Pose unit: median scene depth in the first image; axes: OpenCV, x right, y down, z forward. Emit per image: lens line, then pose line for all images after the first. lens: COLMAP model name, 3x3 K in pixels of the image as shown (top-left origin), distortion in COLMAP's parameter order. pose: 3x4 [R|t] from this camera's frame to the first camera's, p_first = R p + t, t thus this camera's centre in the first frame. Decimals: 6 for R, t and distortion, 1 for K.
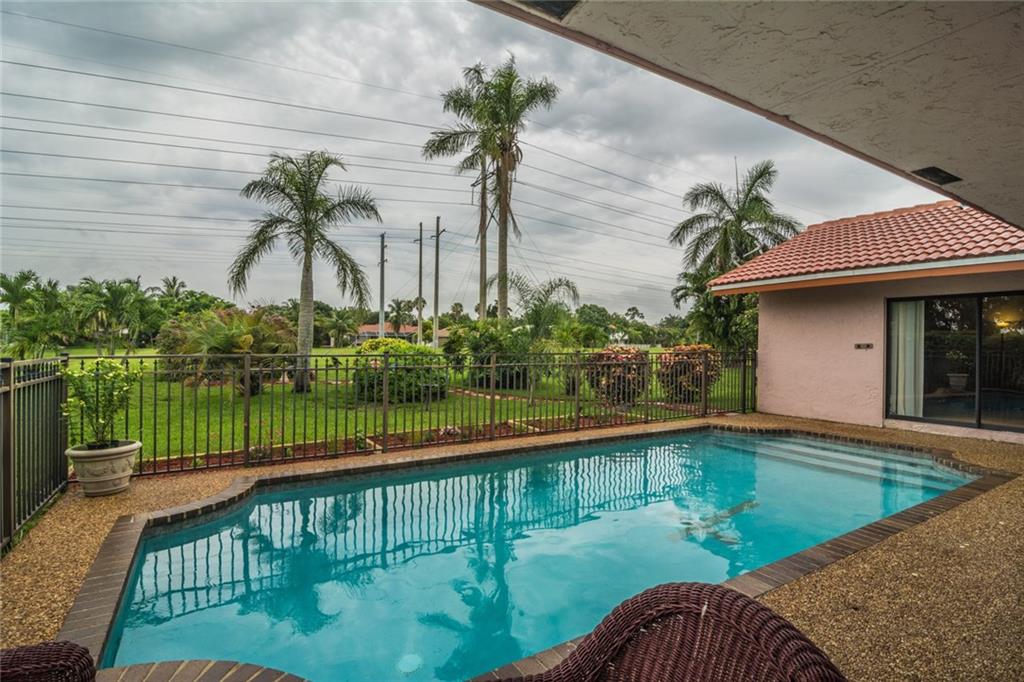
lens RADIAL K [[502.8, 0, 512.2], [0, 502.8, 338.5], [0, 0, 1]] dist [-0.008395, -0.005607]
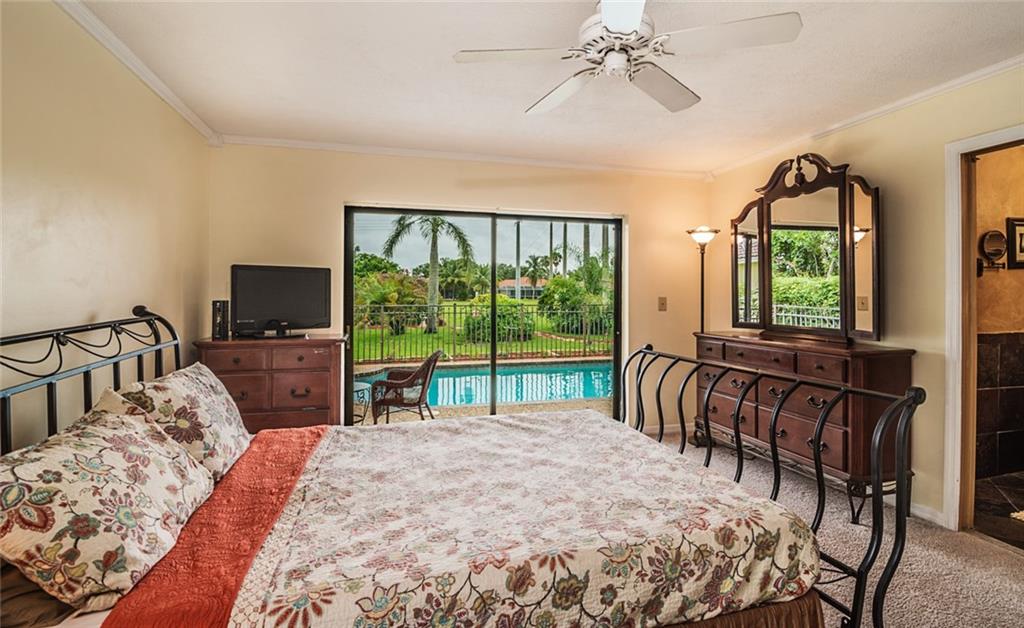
lens RADIAL K [[500.7, 0, 499.0], [0, 500.7, 290.1], [0, 0, 1]] dist [-0.020620, -0.001027]
pose [[0.952687, -0.009186, -0.303814, 0.159659], [0.008277, 0.999957, -0.004280, -0.004465], [0.303840, 0.001563, 0.952722, -0.229002]]
